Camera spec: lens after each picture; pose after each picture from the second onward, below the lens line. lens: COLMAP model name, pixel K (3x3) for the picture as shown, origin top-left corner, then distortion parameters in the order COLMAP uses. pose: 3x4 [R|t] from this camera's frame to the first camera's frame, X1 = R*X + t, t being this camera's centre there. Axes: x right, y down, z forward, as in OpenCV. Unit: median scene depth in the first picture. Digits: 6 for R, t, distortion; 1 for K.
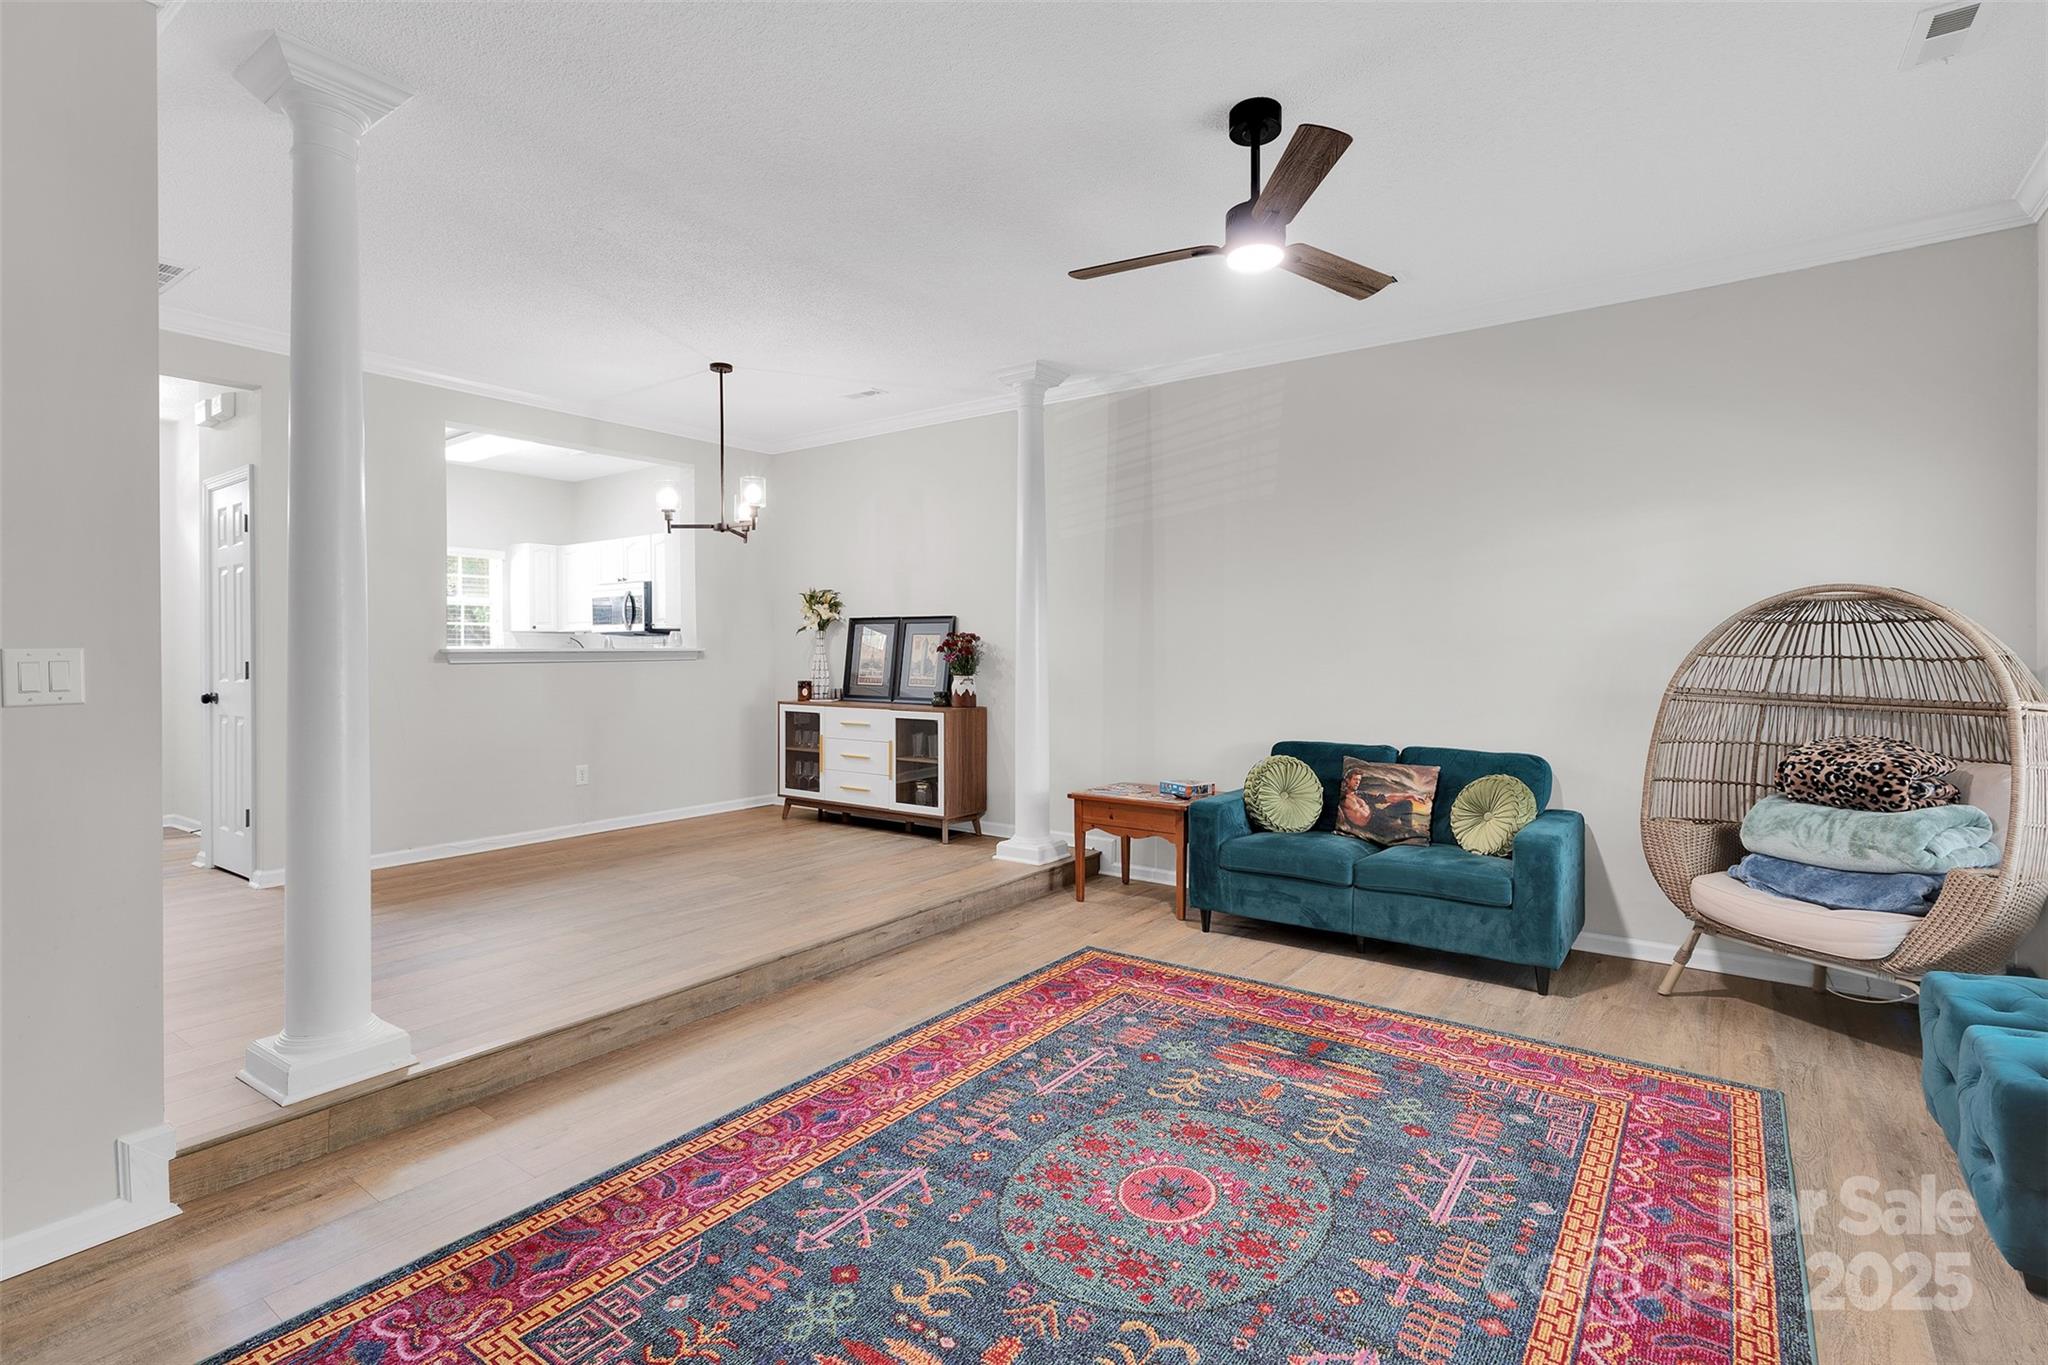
lens RADIAL K [[961.8, 0, 1023.9], [0, 961.8, 665.8], [0, 0, 1]] dist [-0.000818, 0.000015]
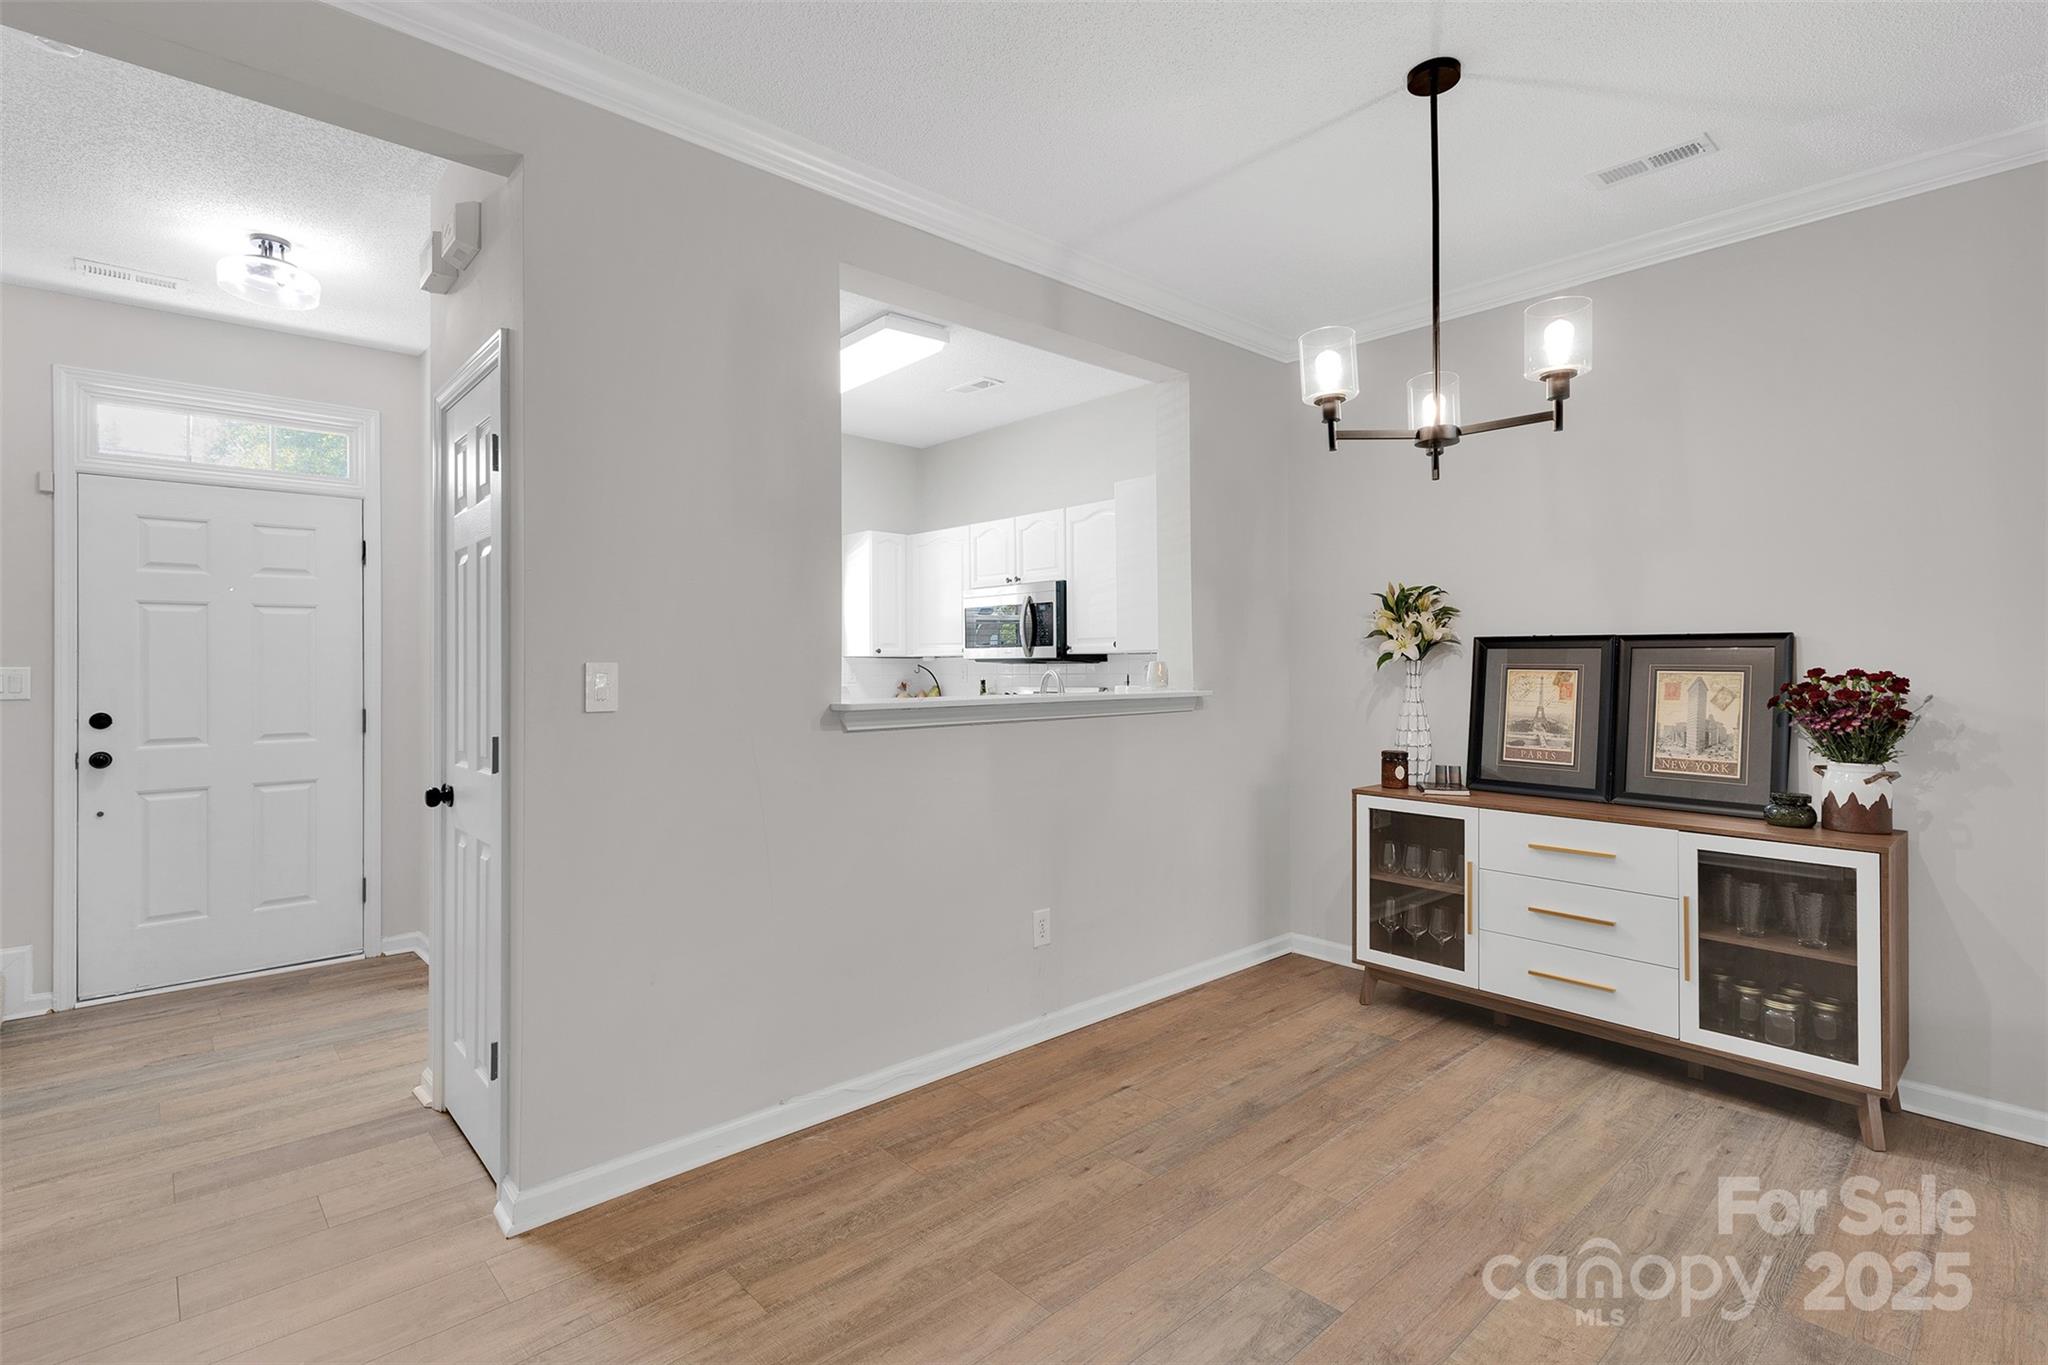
lens RADIAL K [[961.8, 0, 1024.8], [0, 961.8, 677.0], [0, 0, 1]] dist [-0.000818, 0.000015]
pose [[0.979000, 0.004205, -0.203816, -0.337513], [-0.004544, 0.999989, -0.001193, -0.026638], [0.203808, 0.002094, 0.979009, 0.436353]]
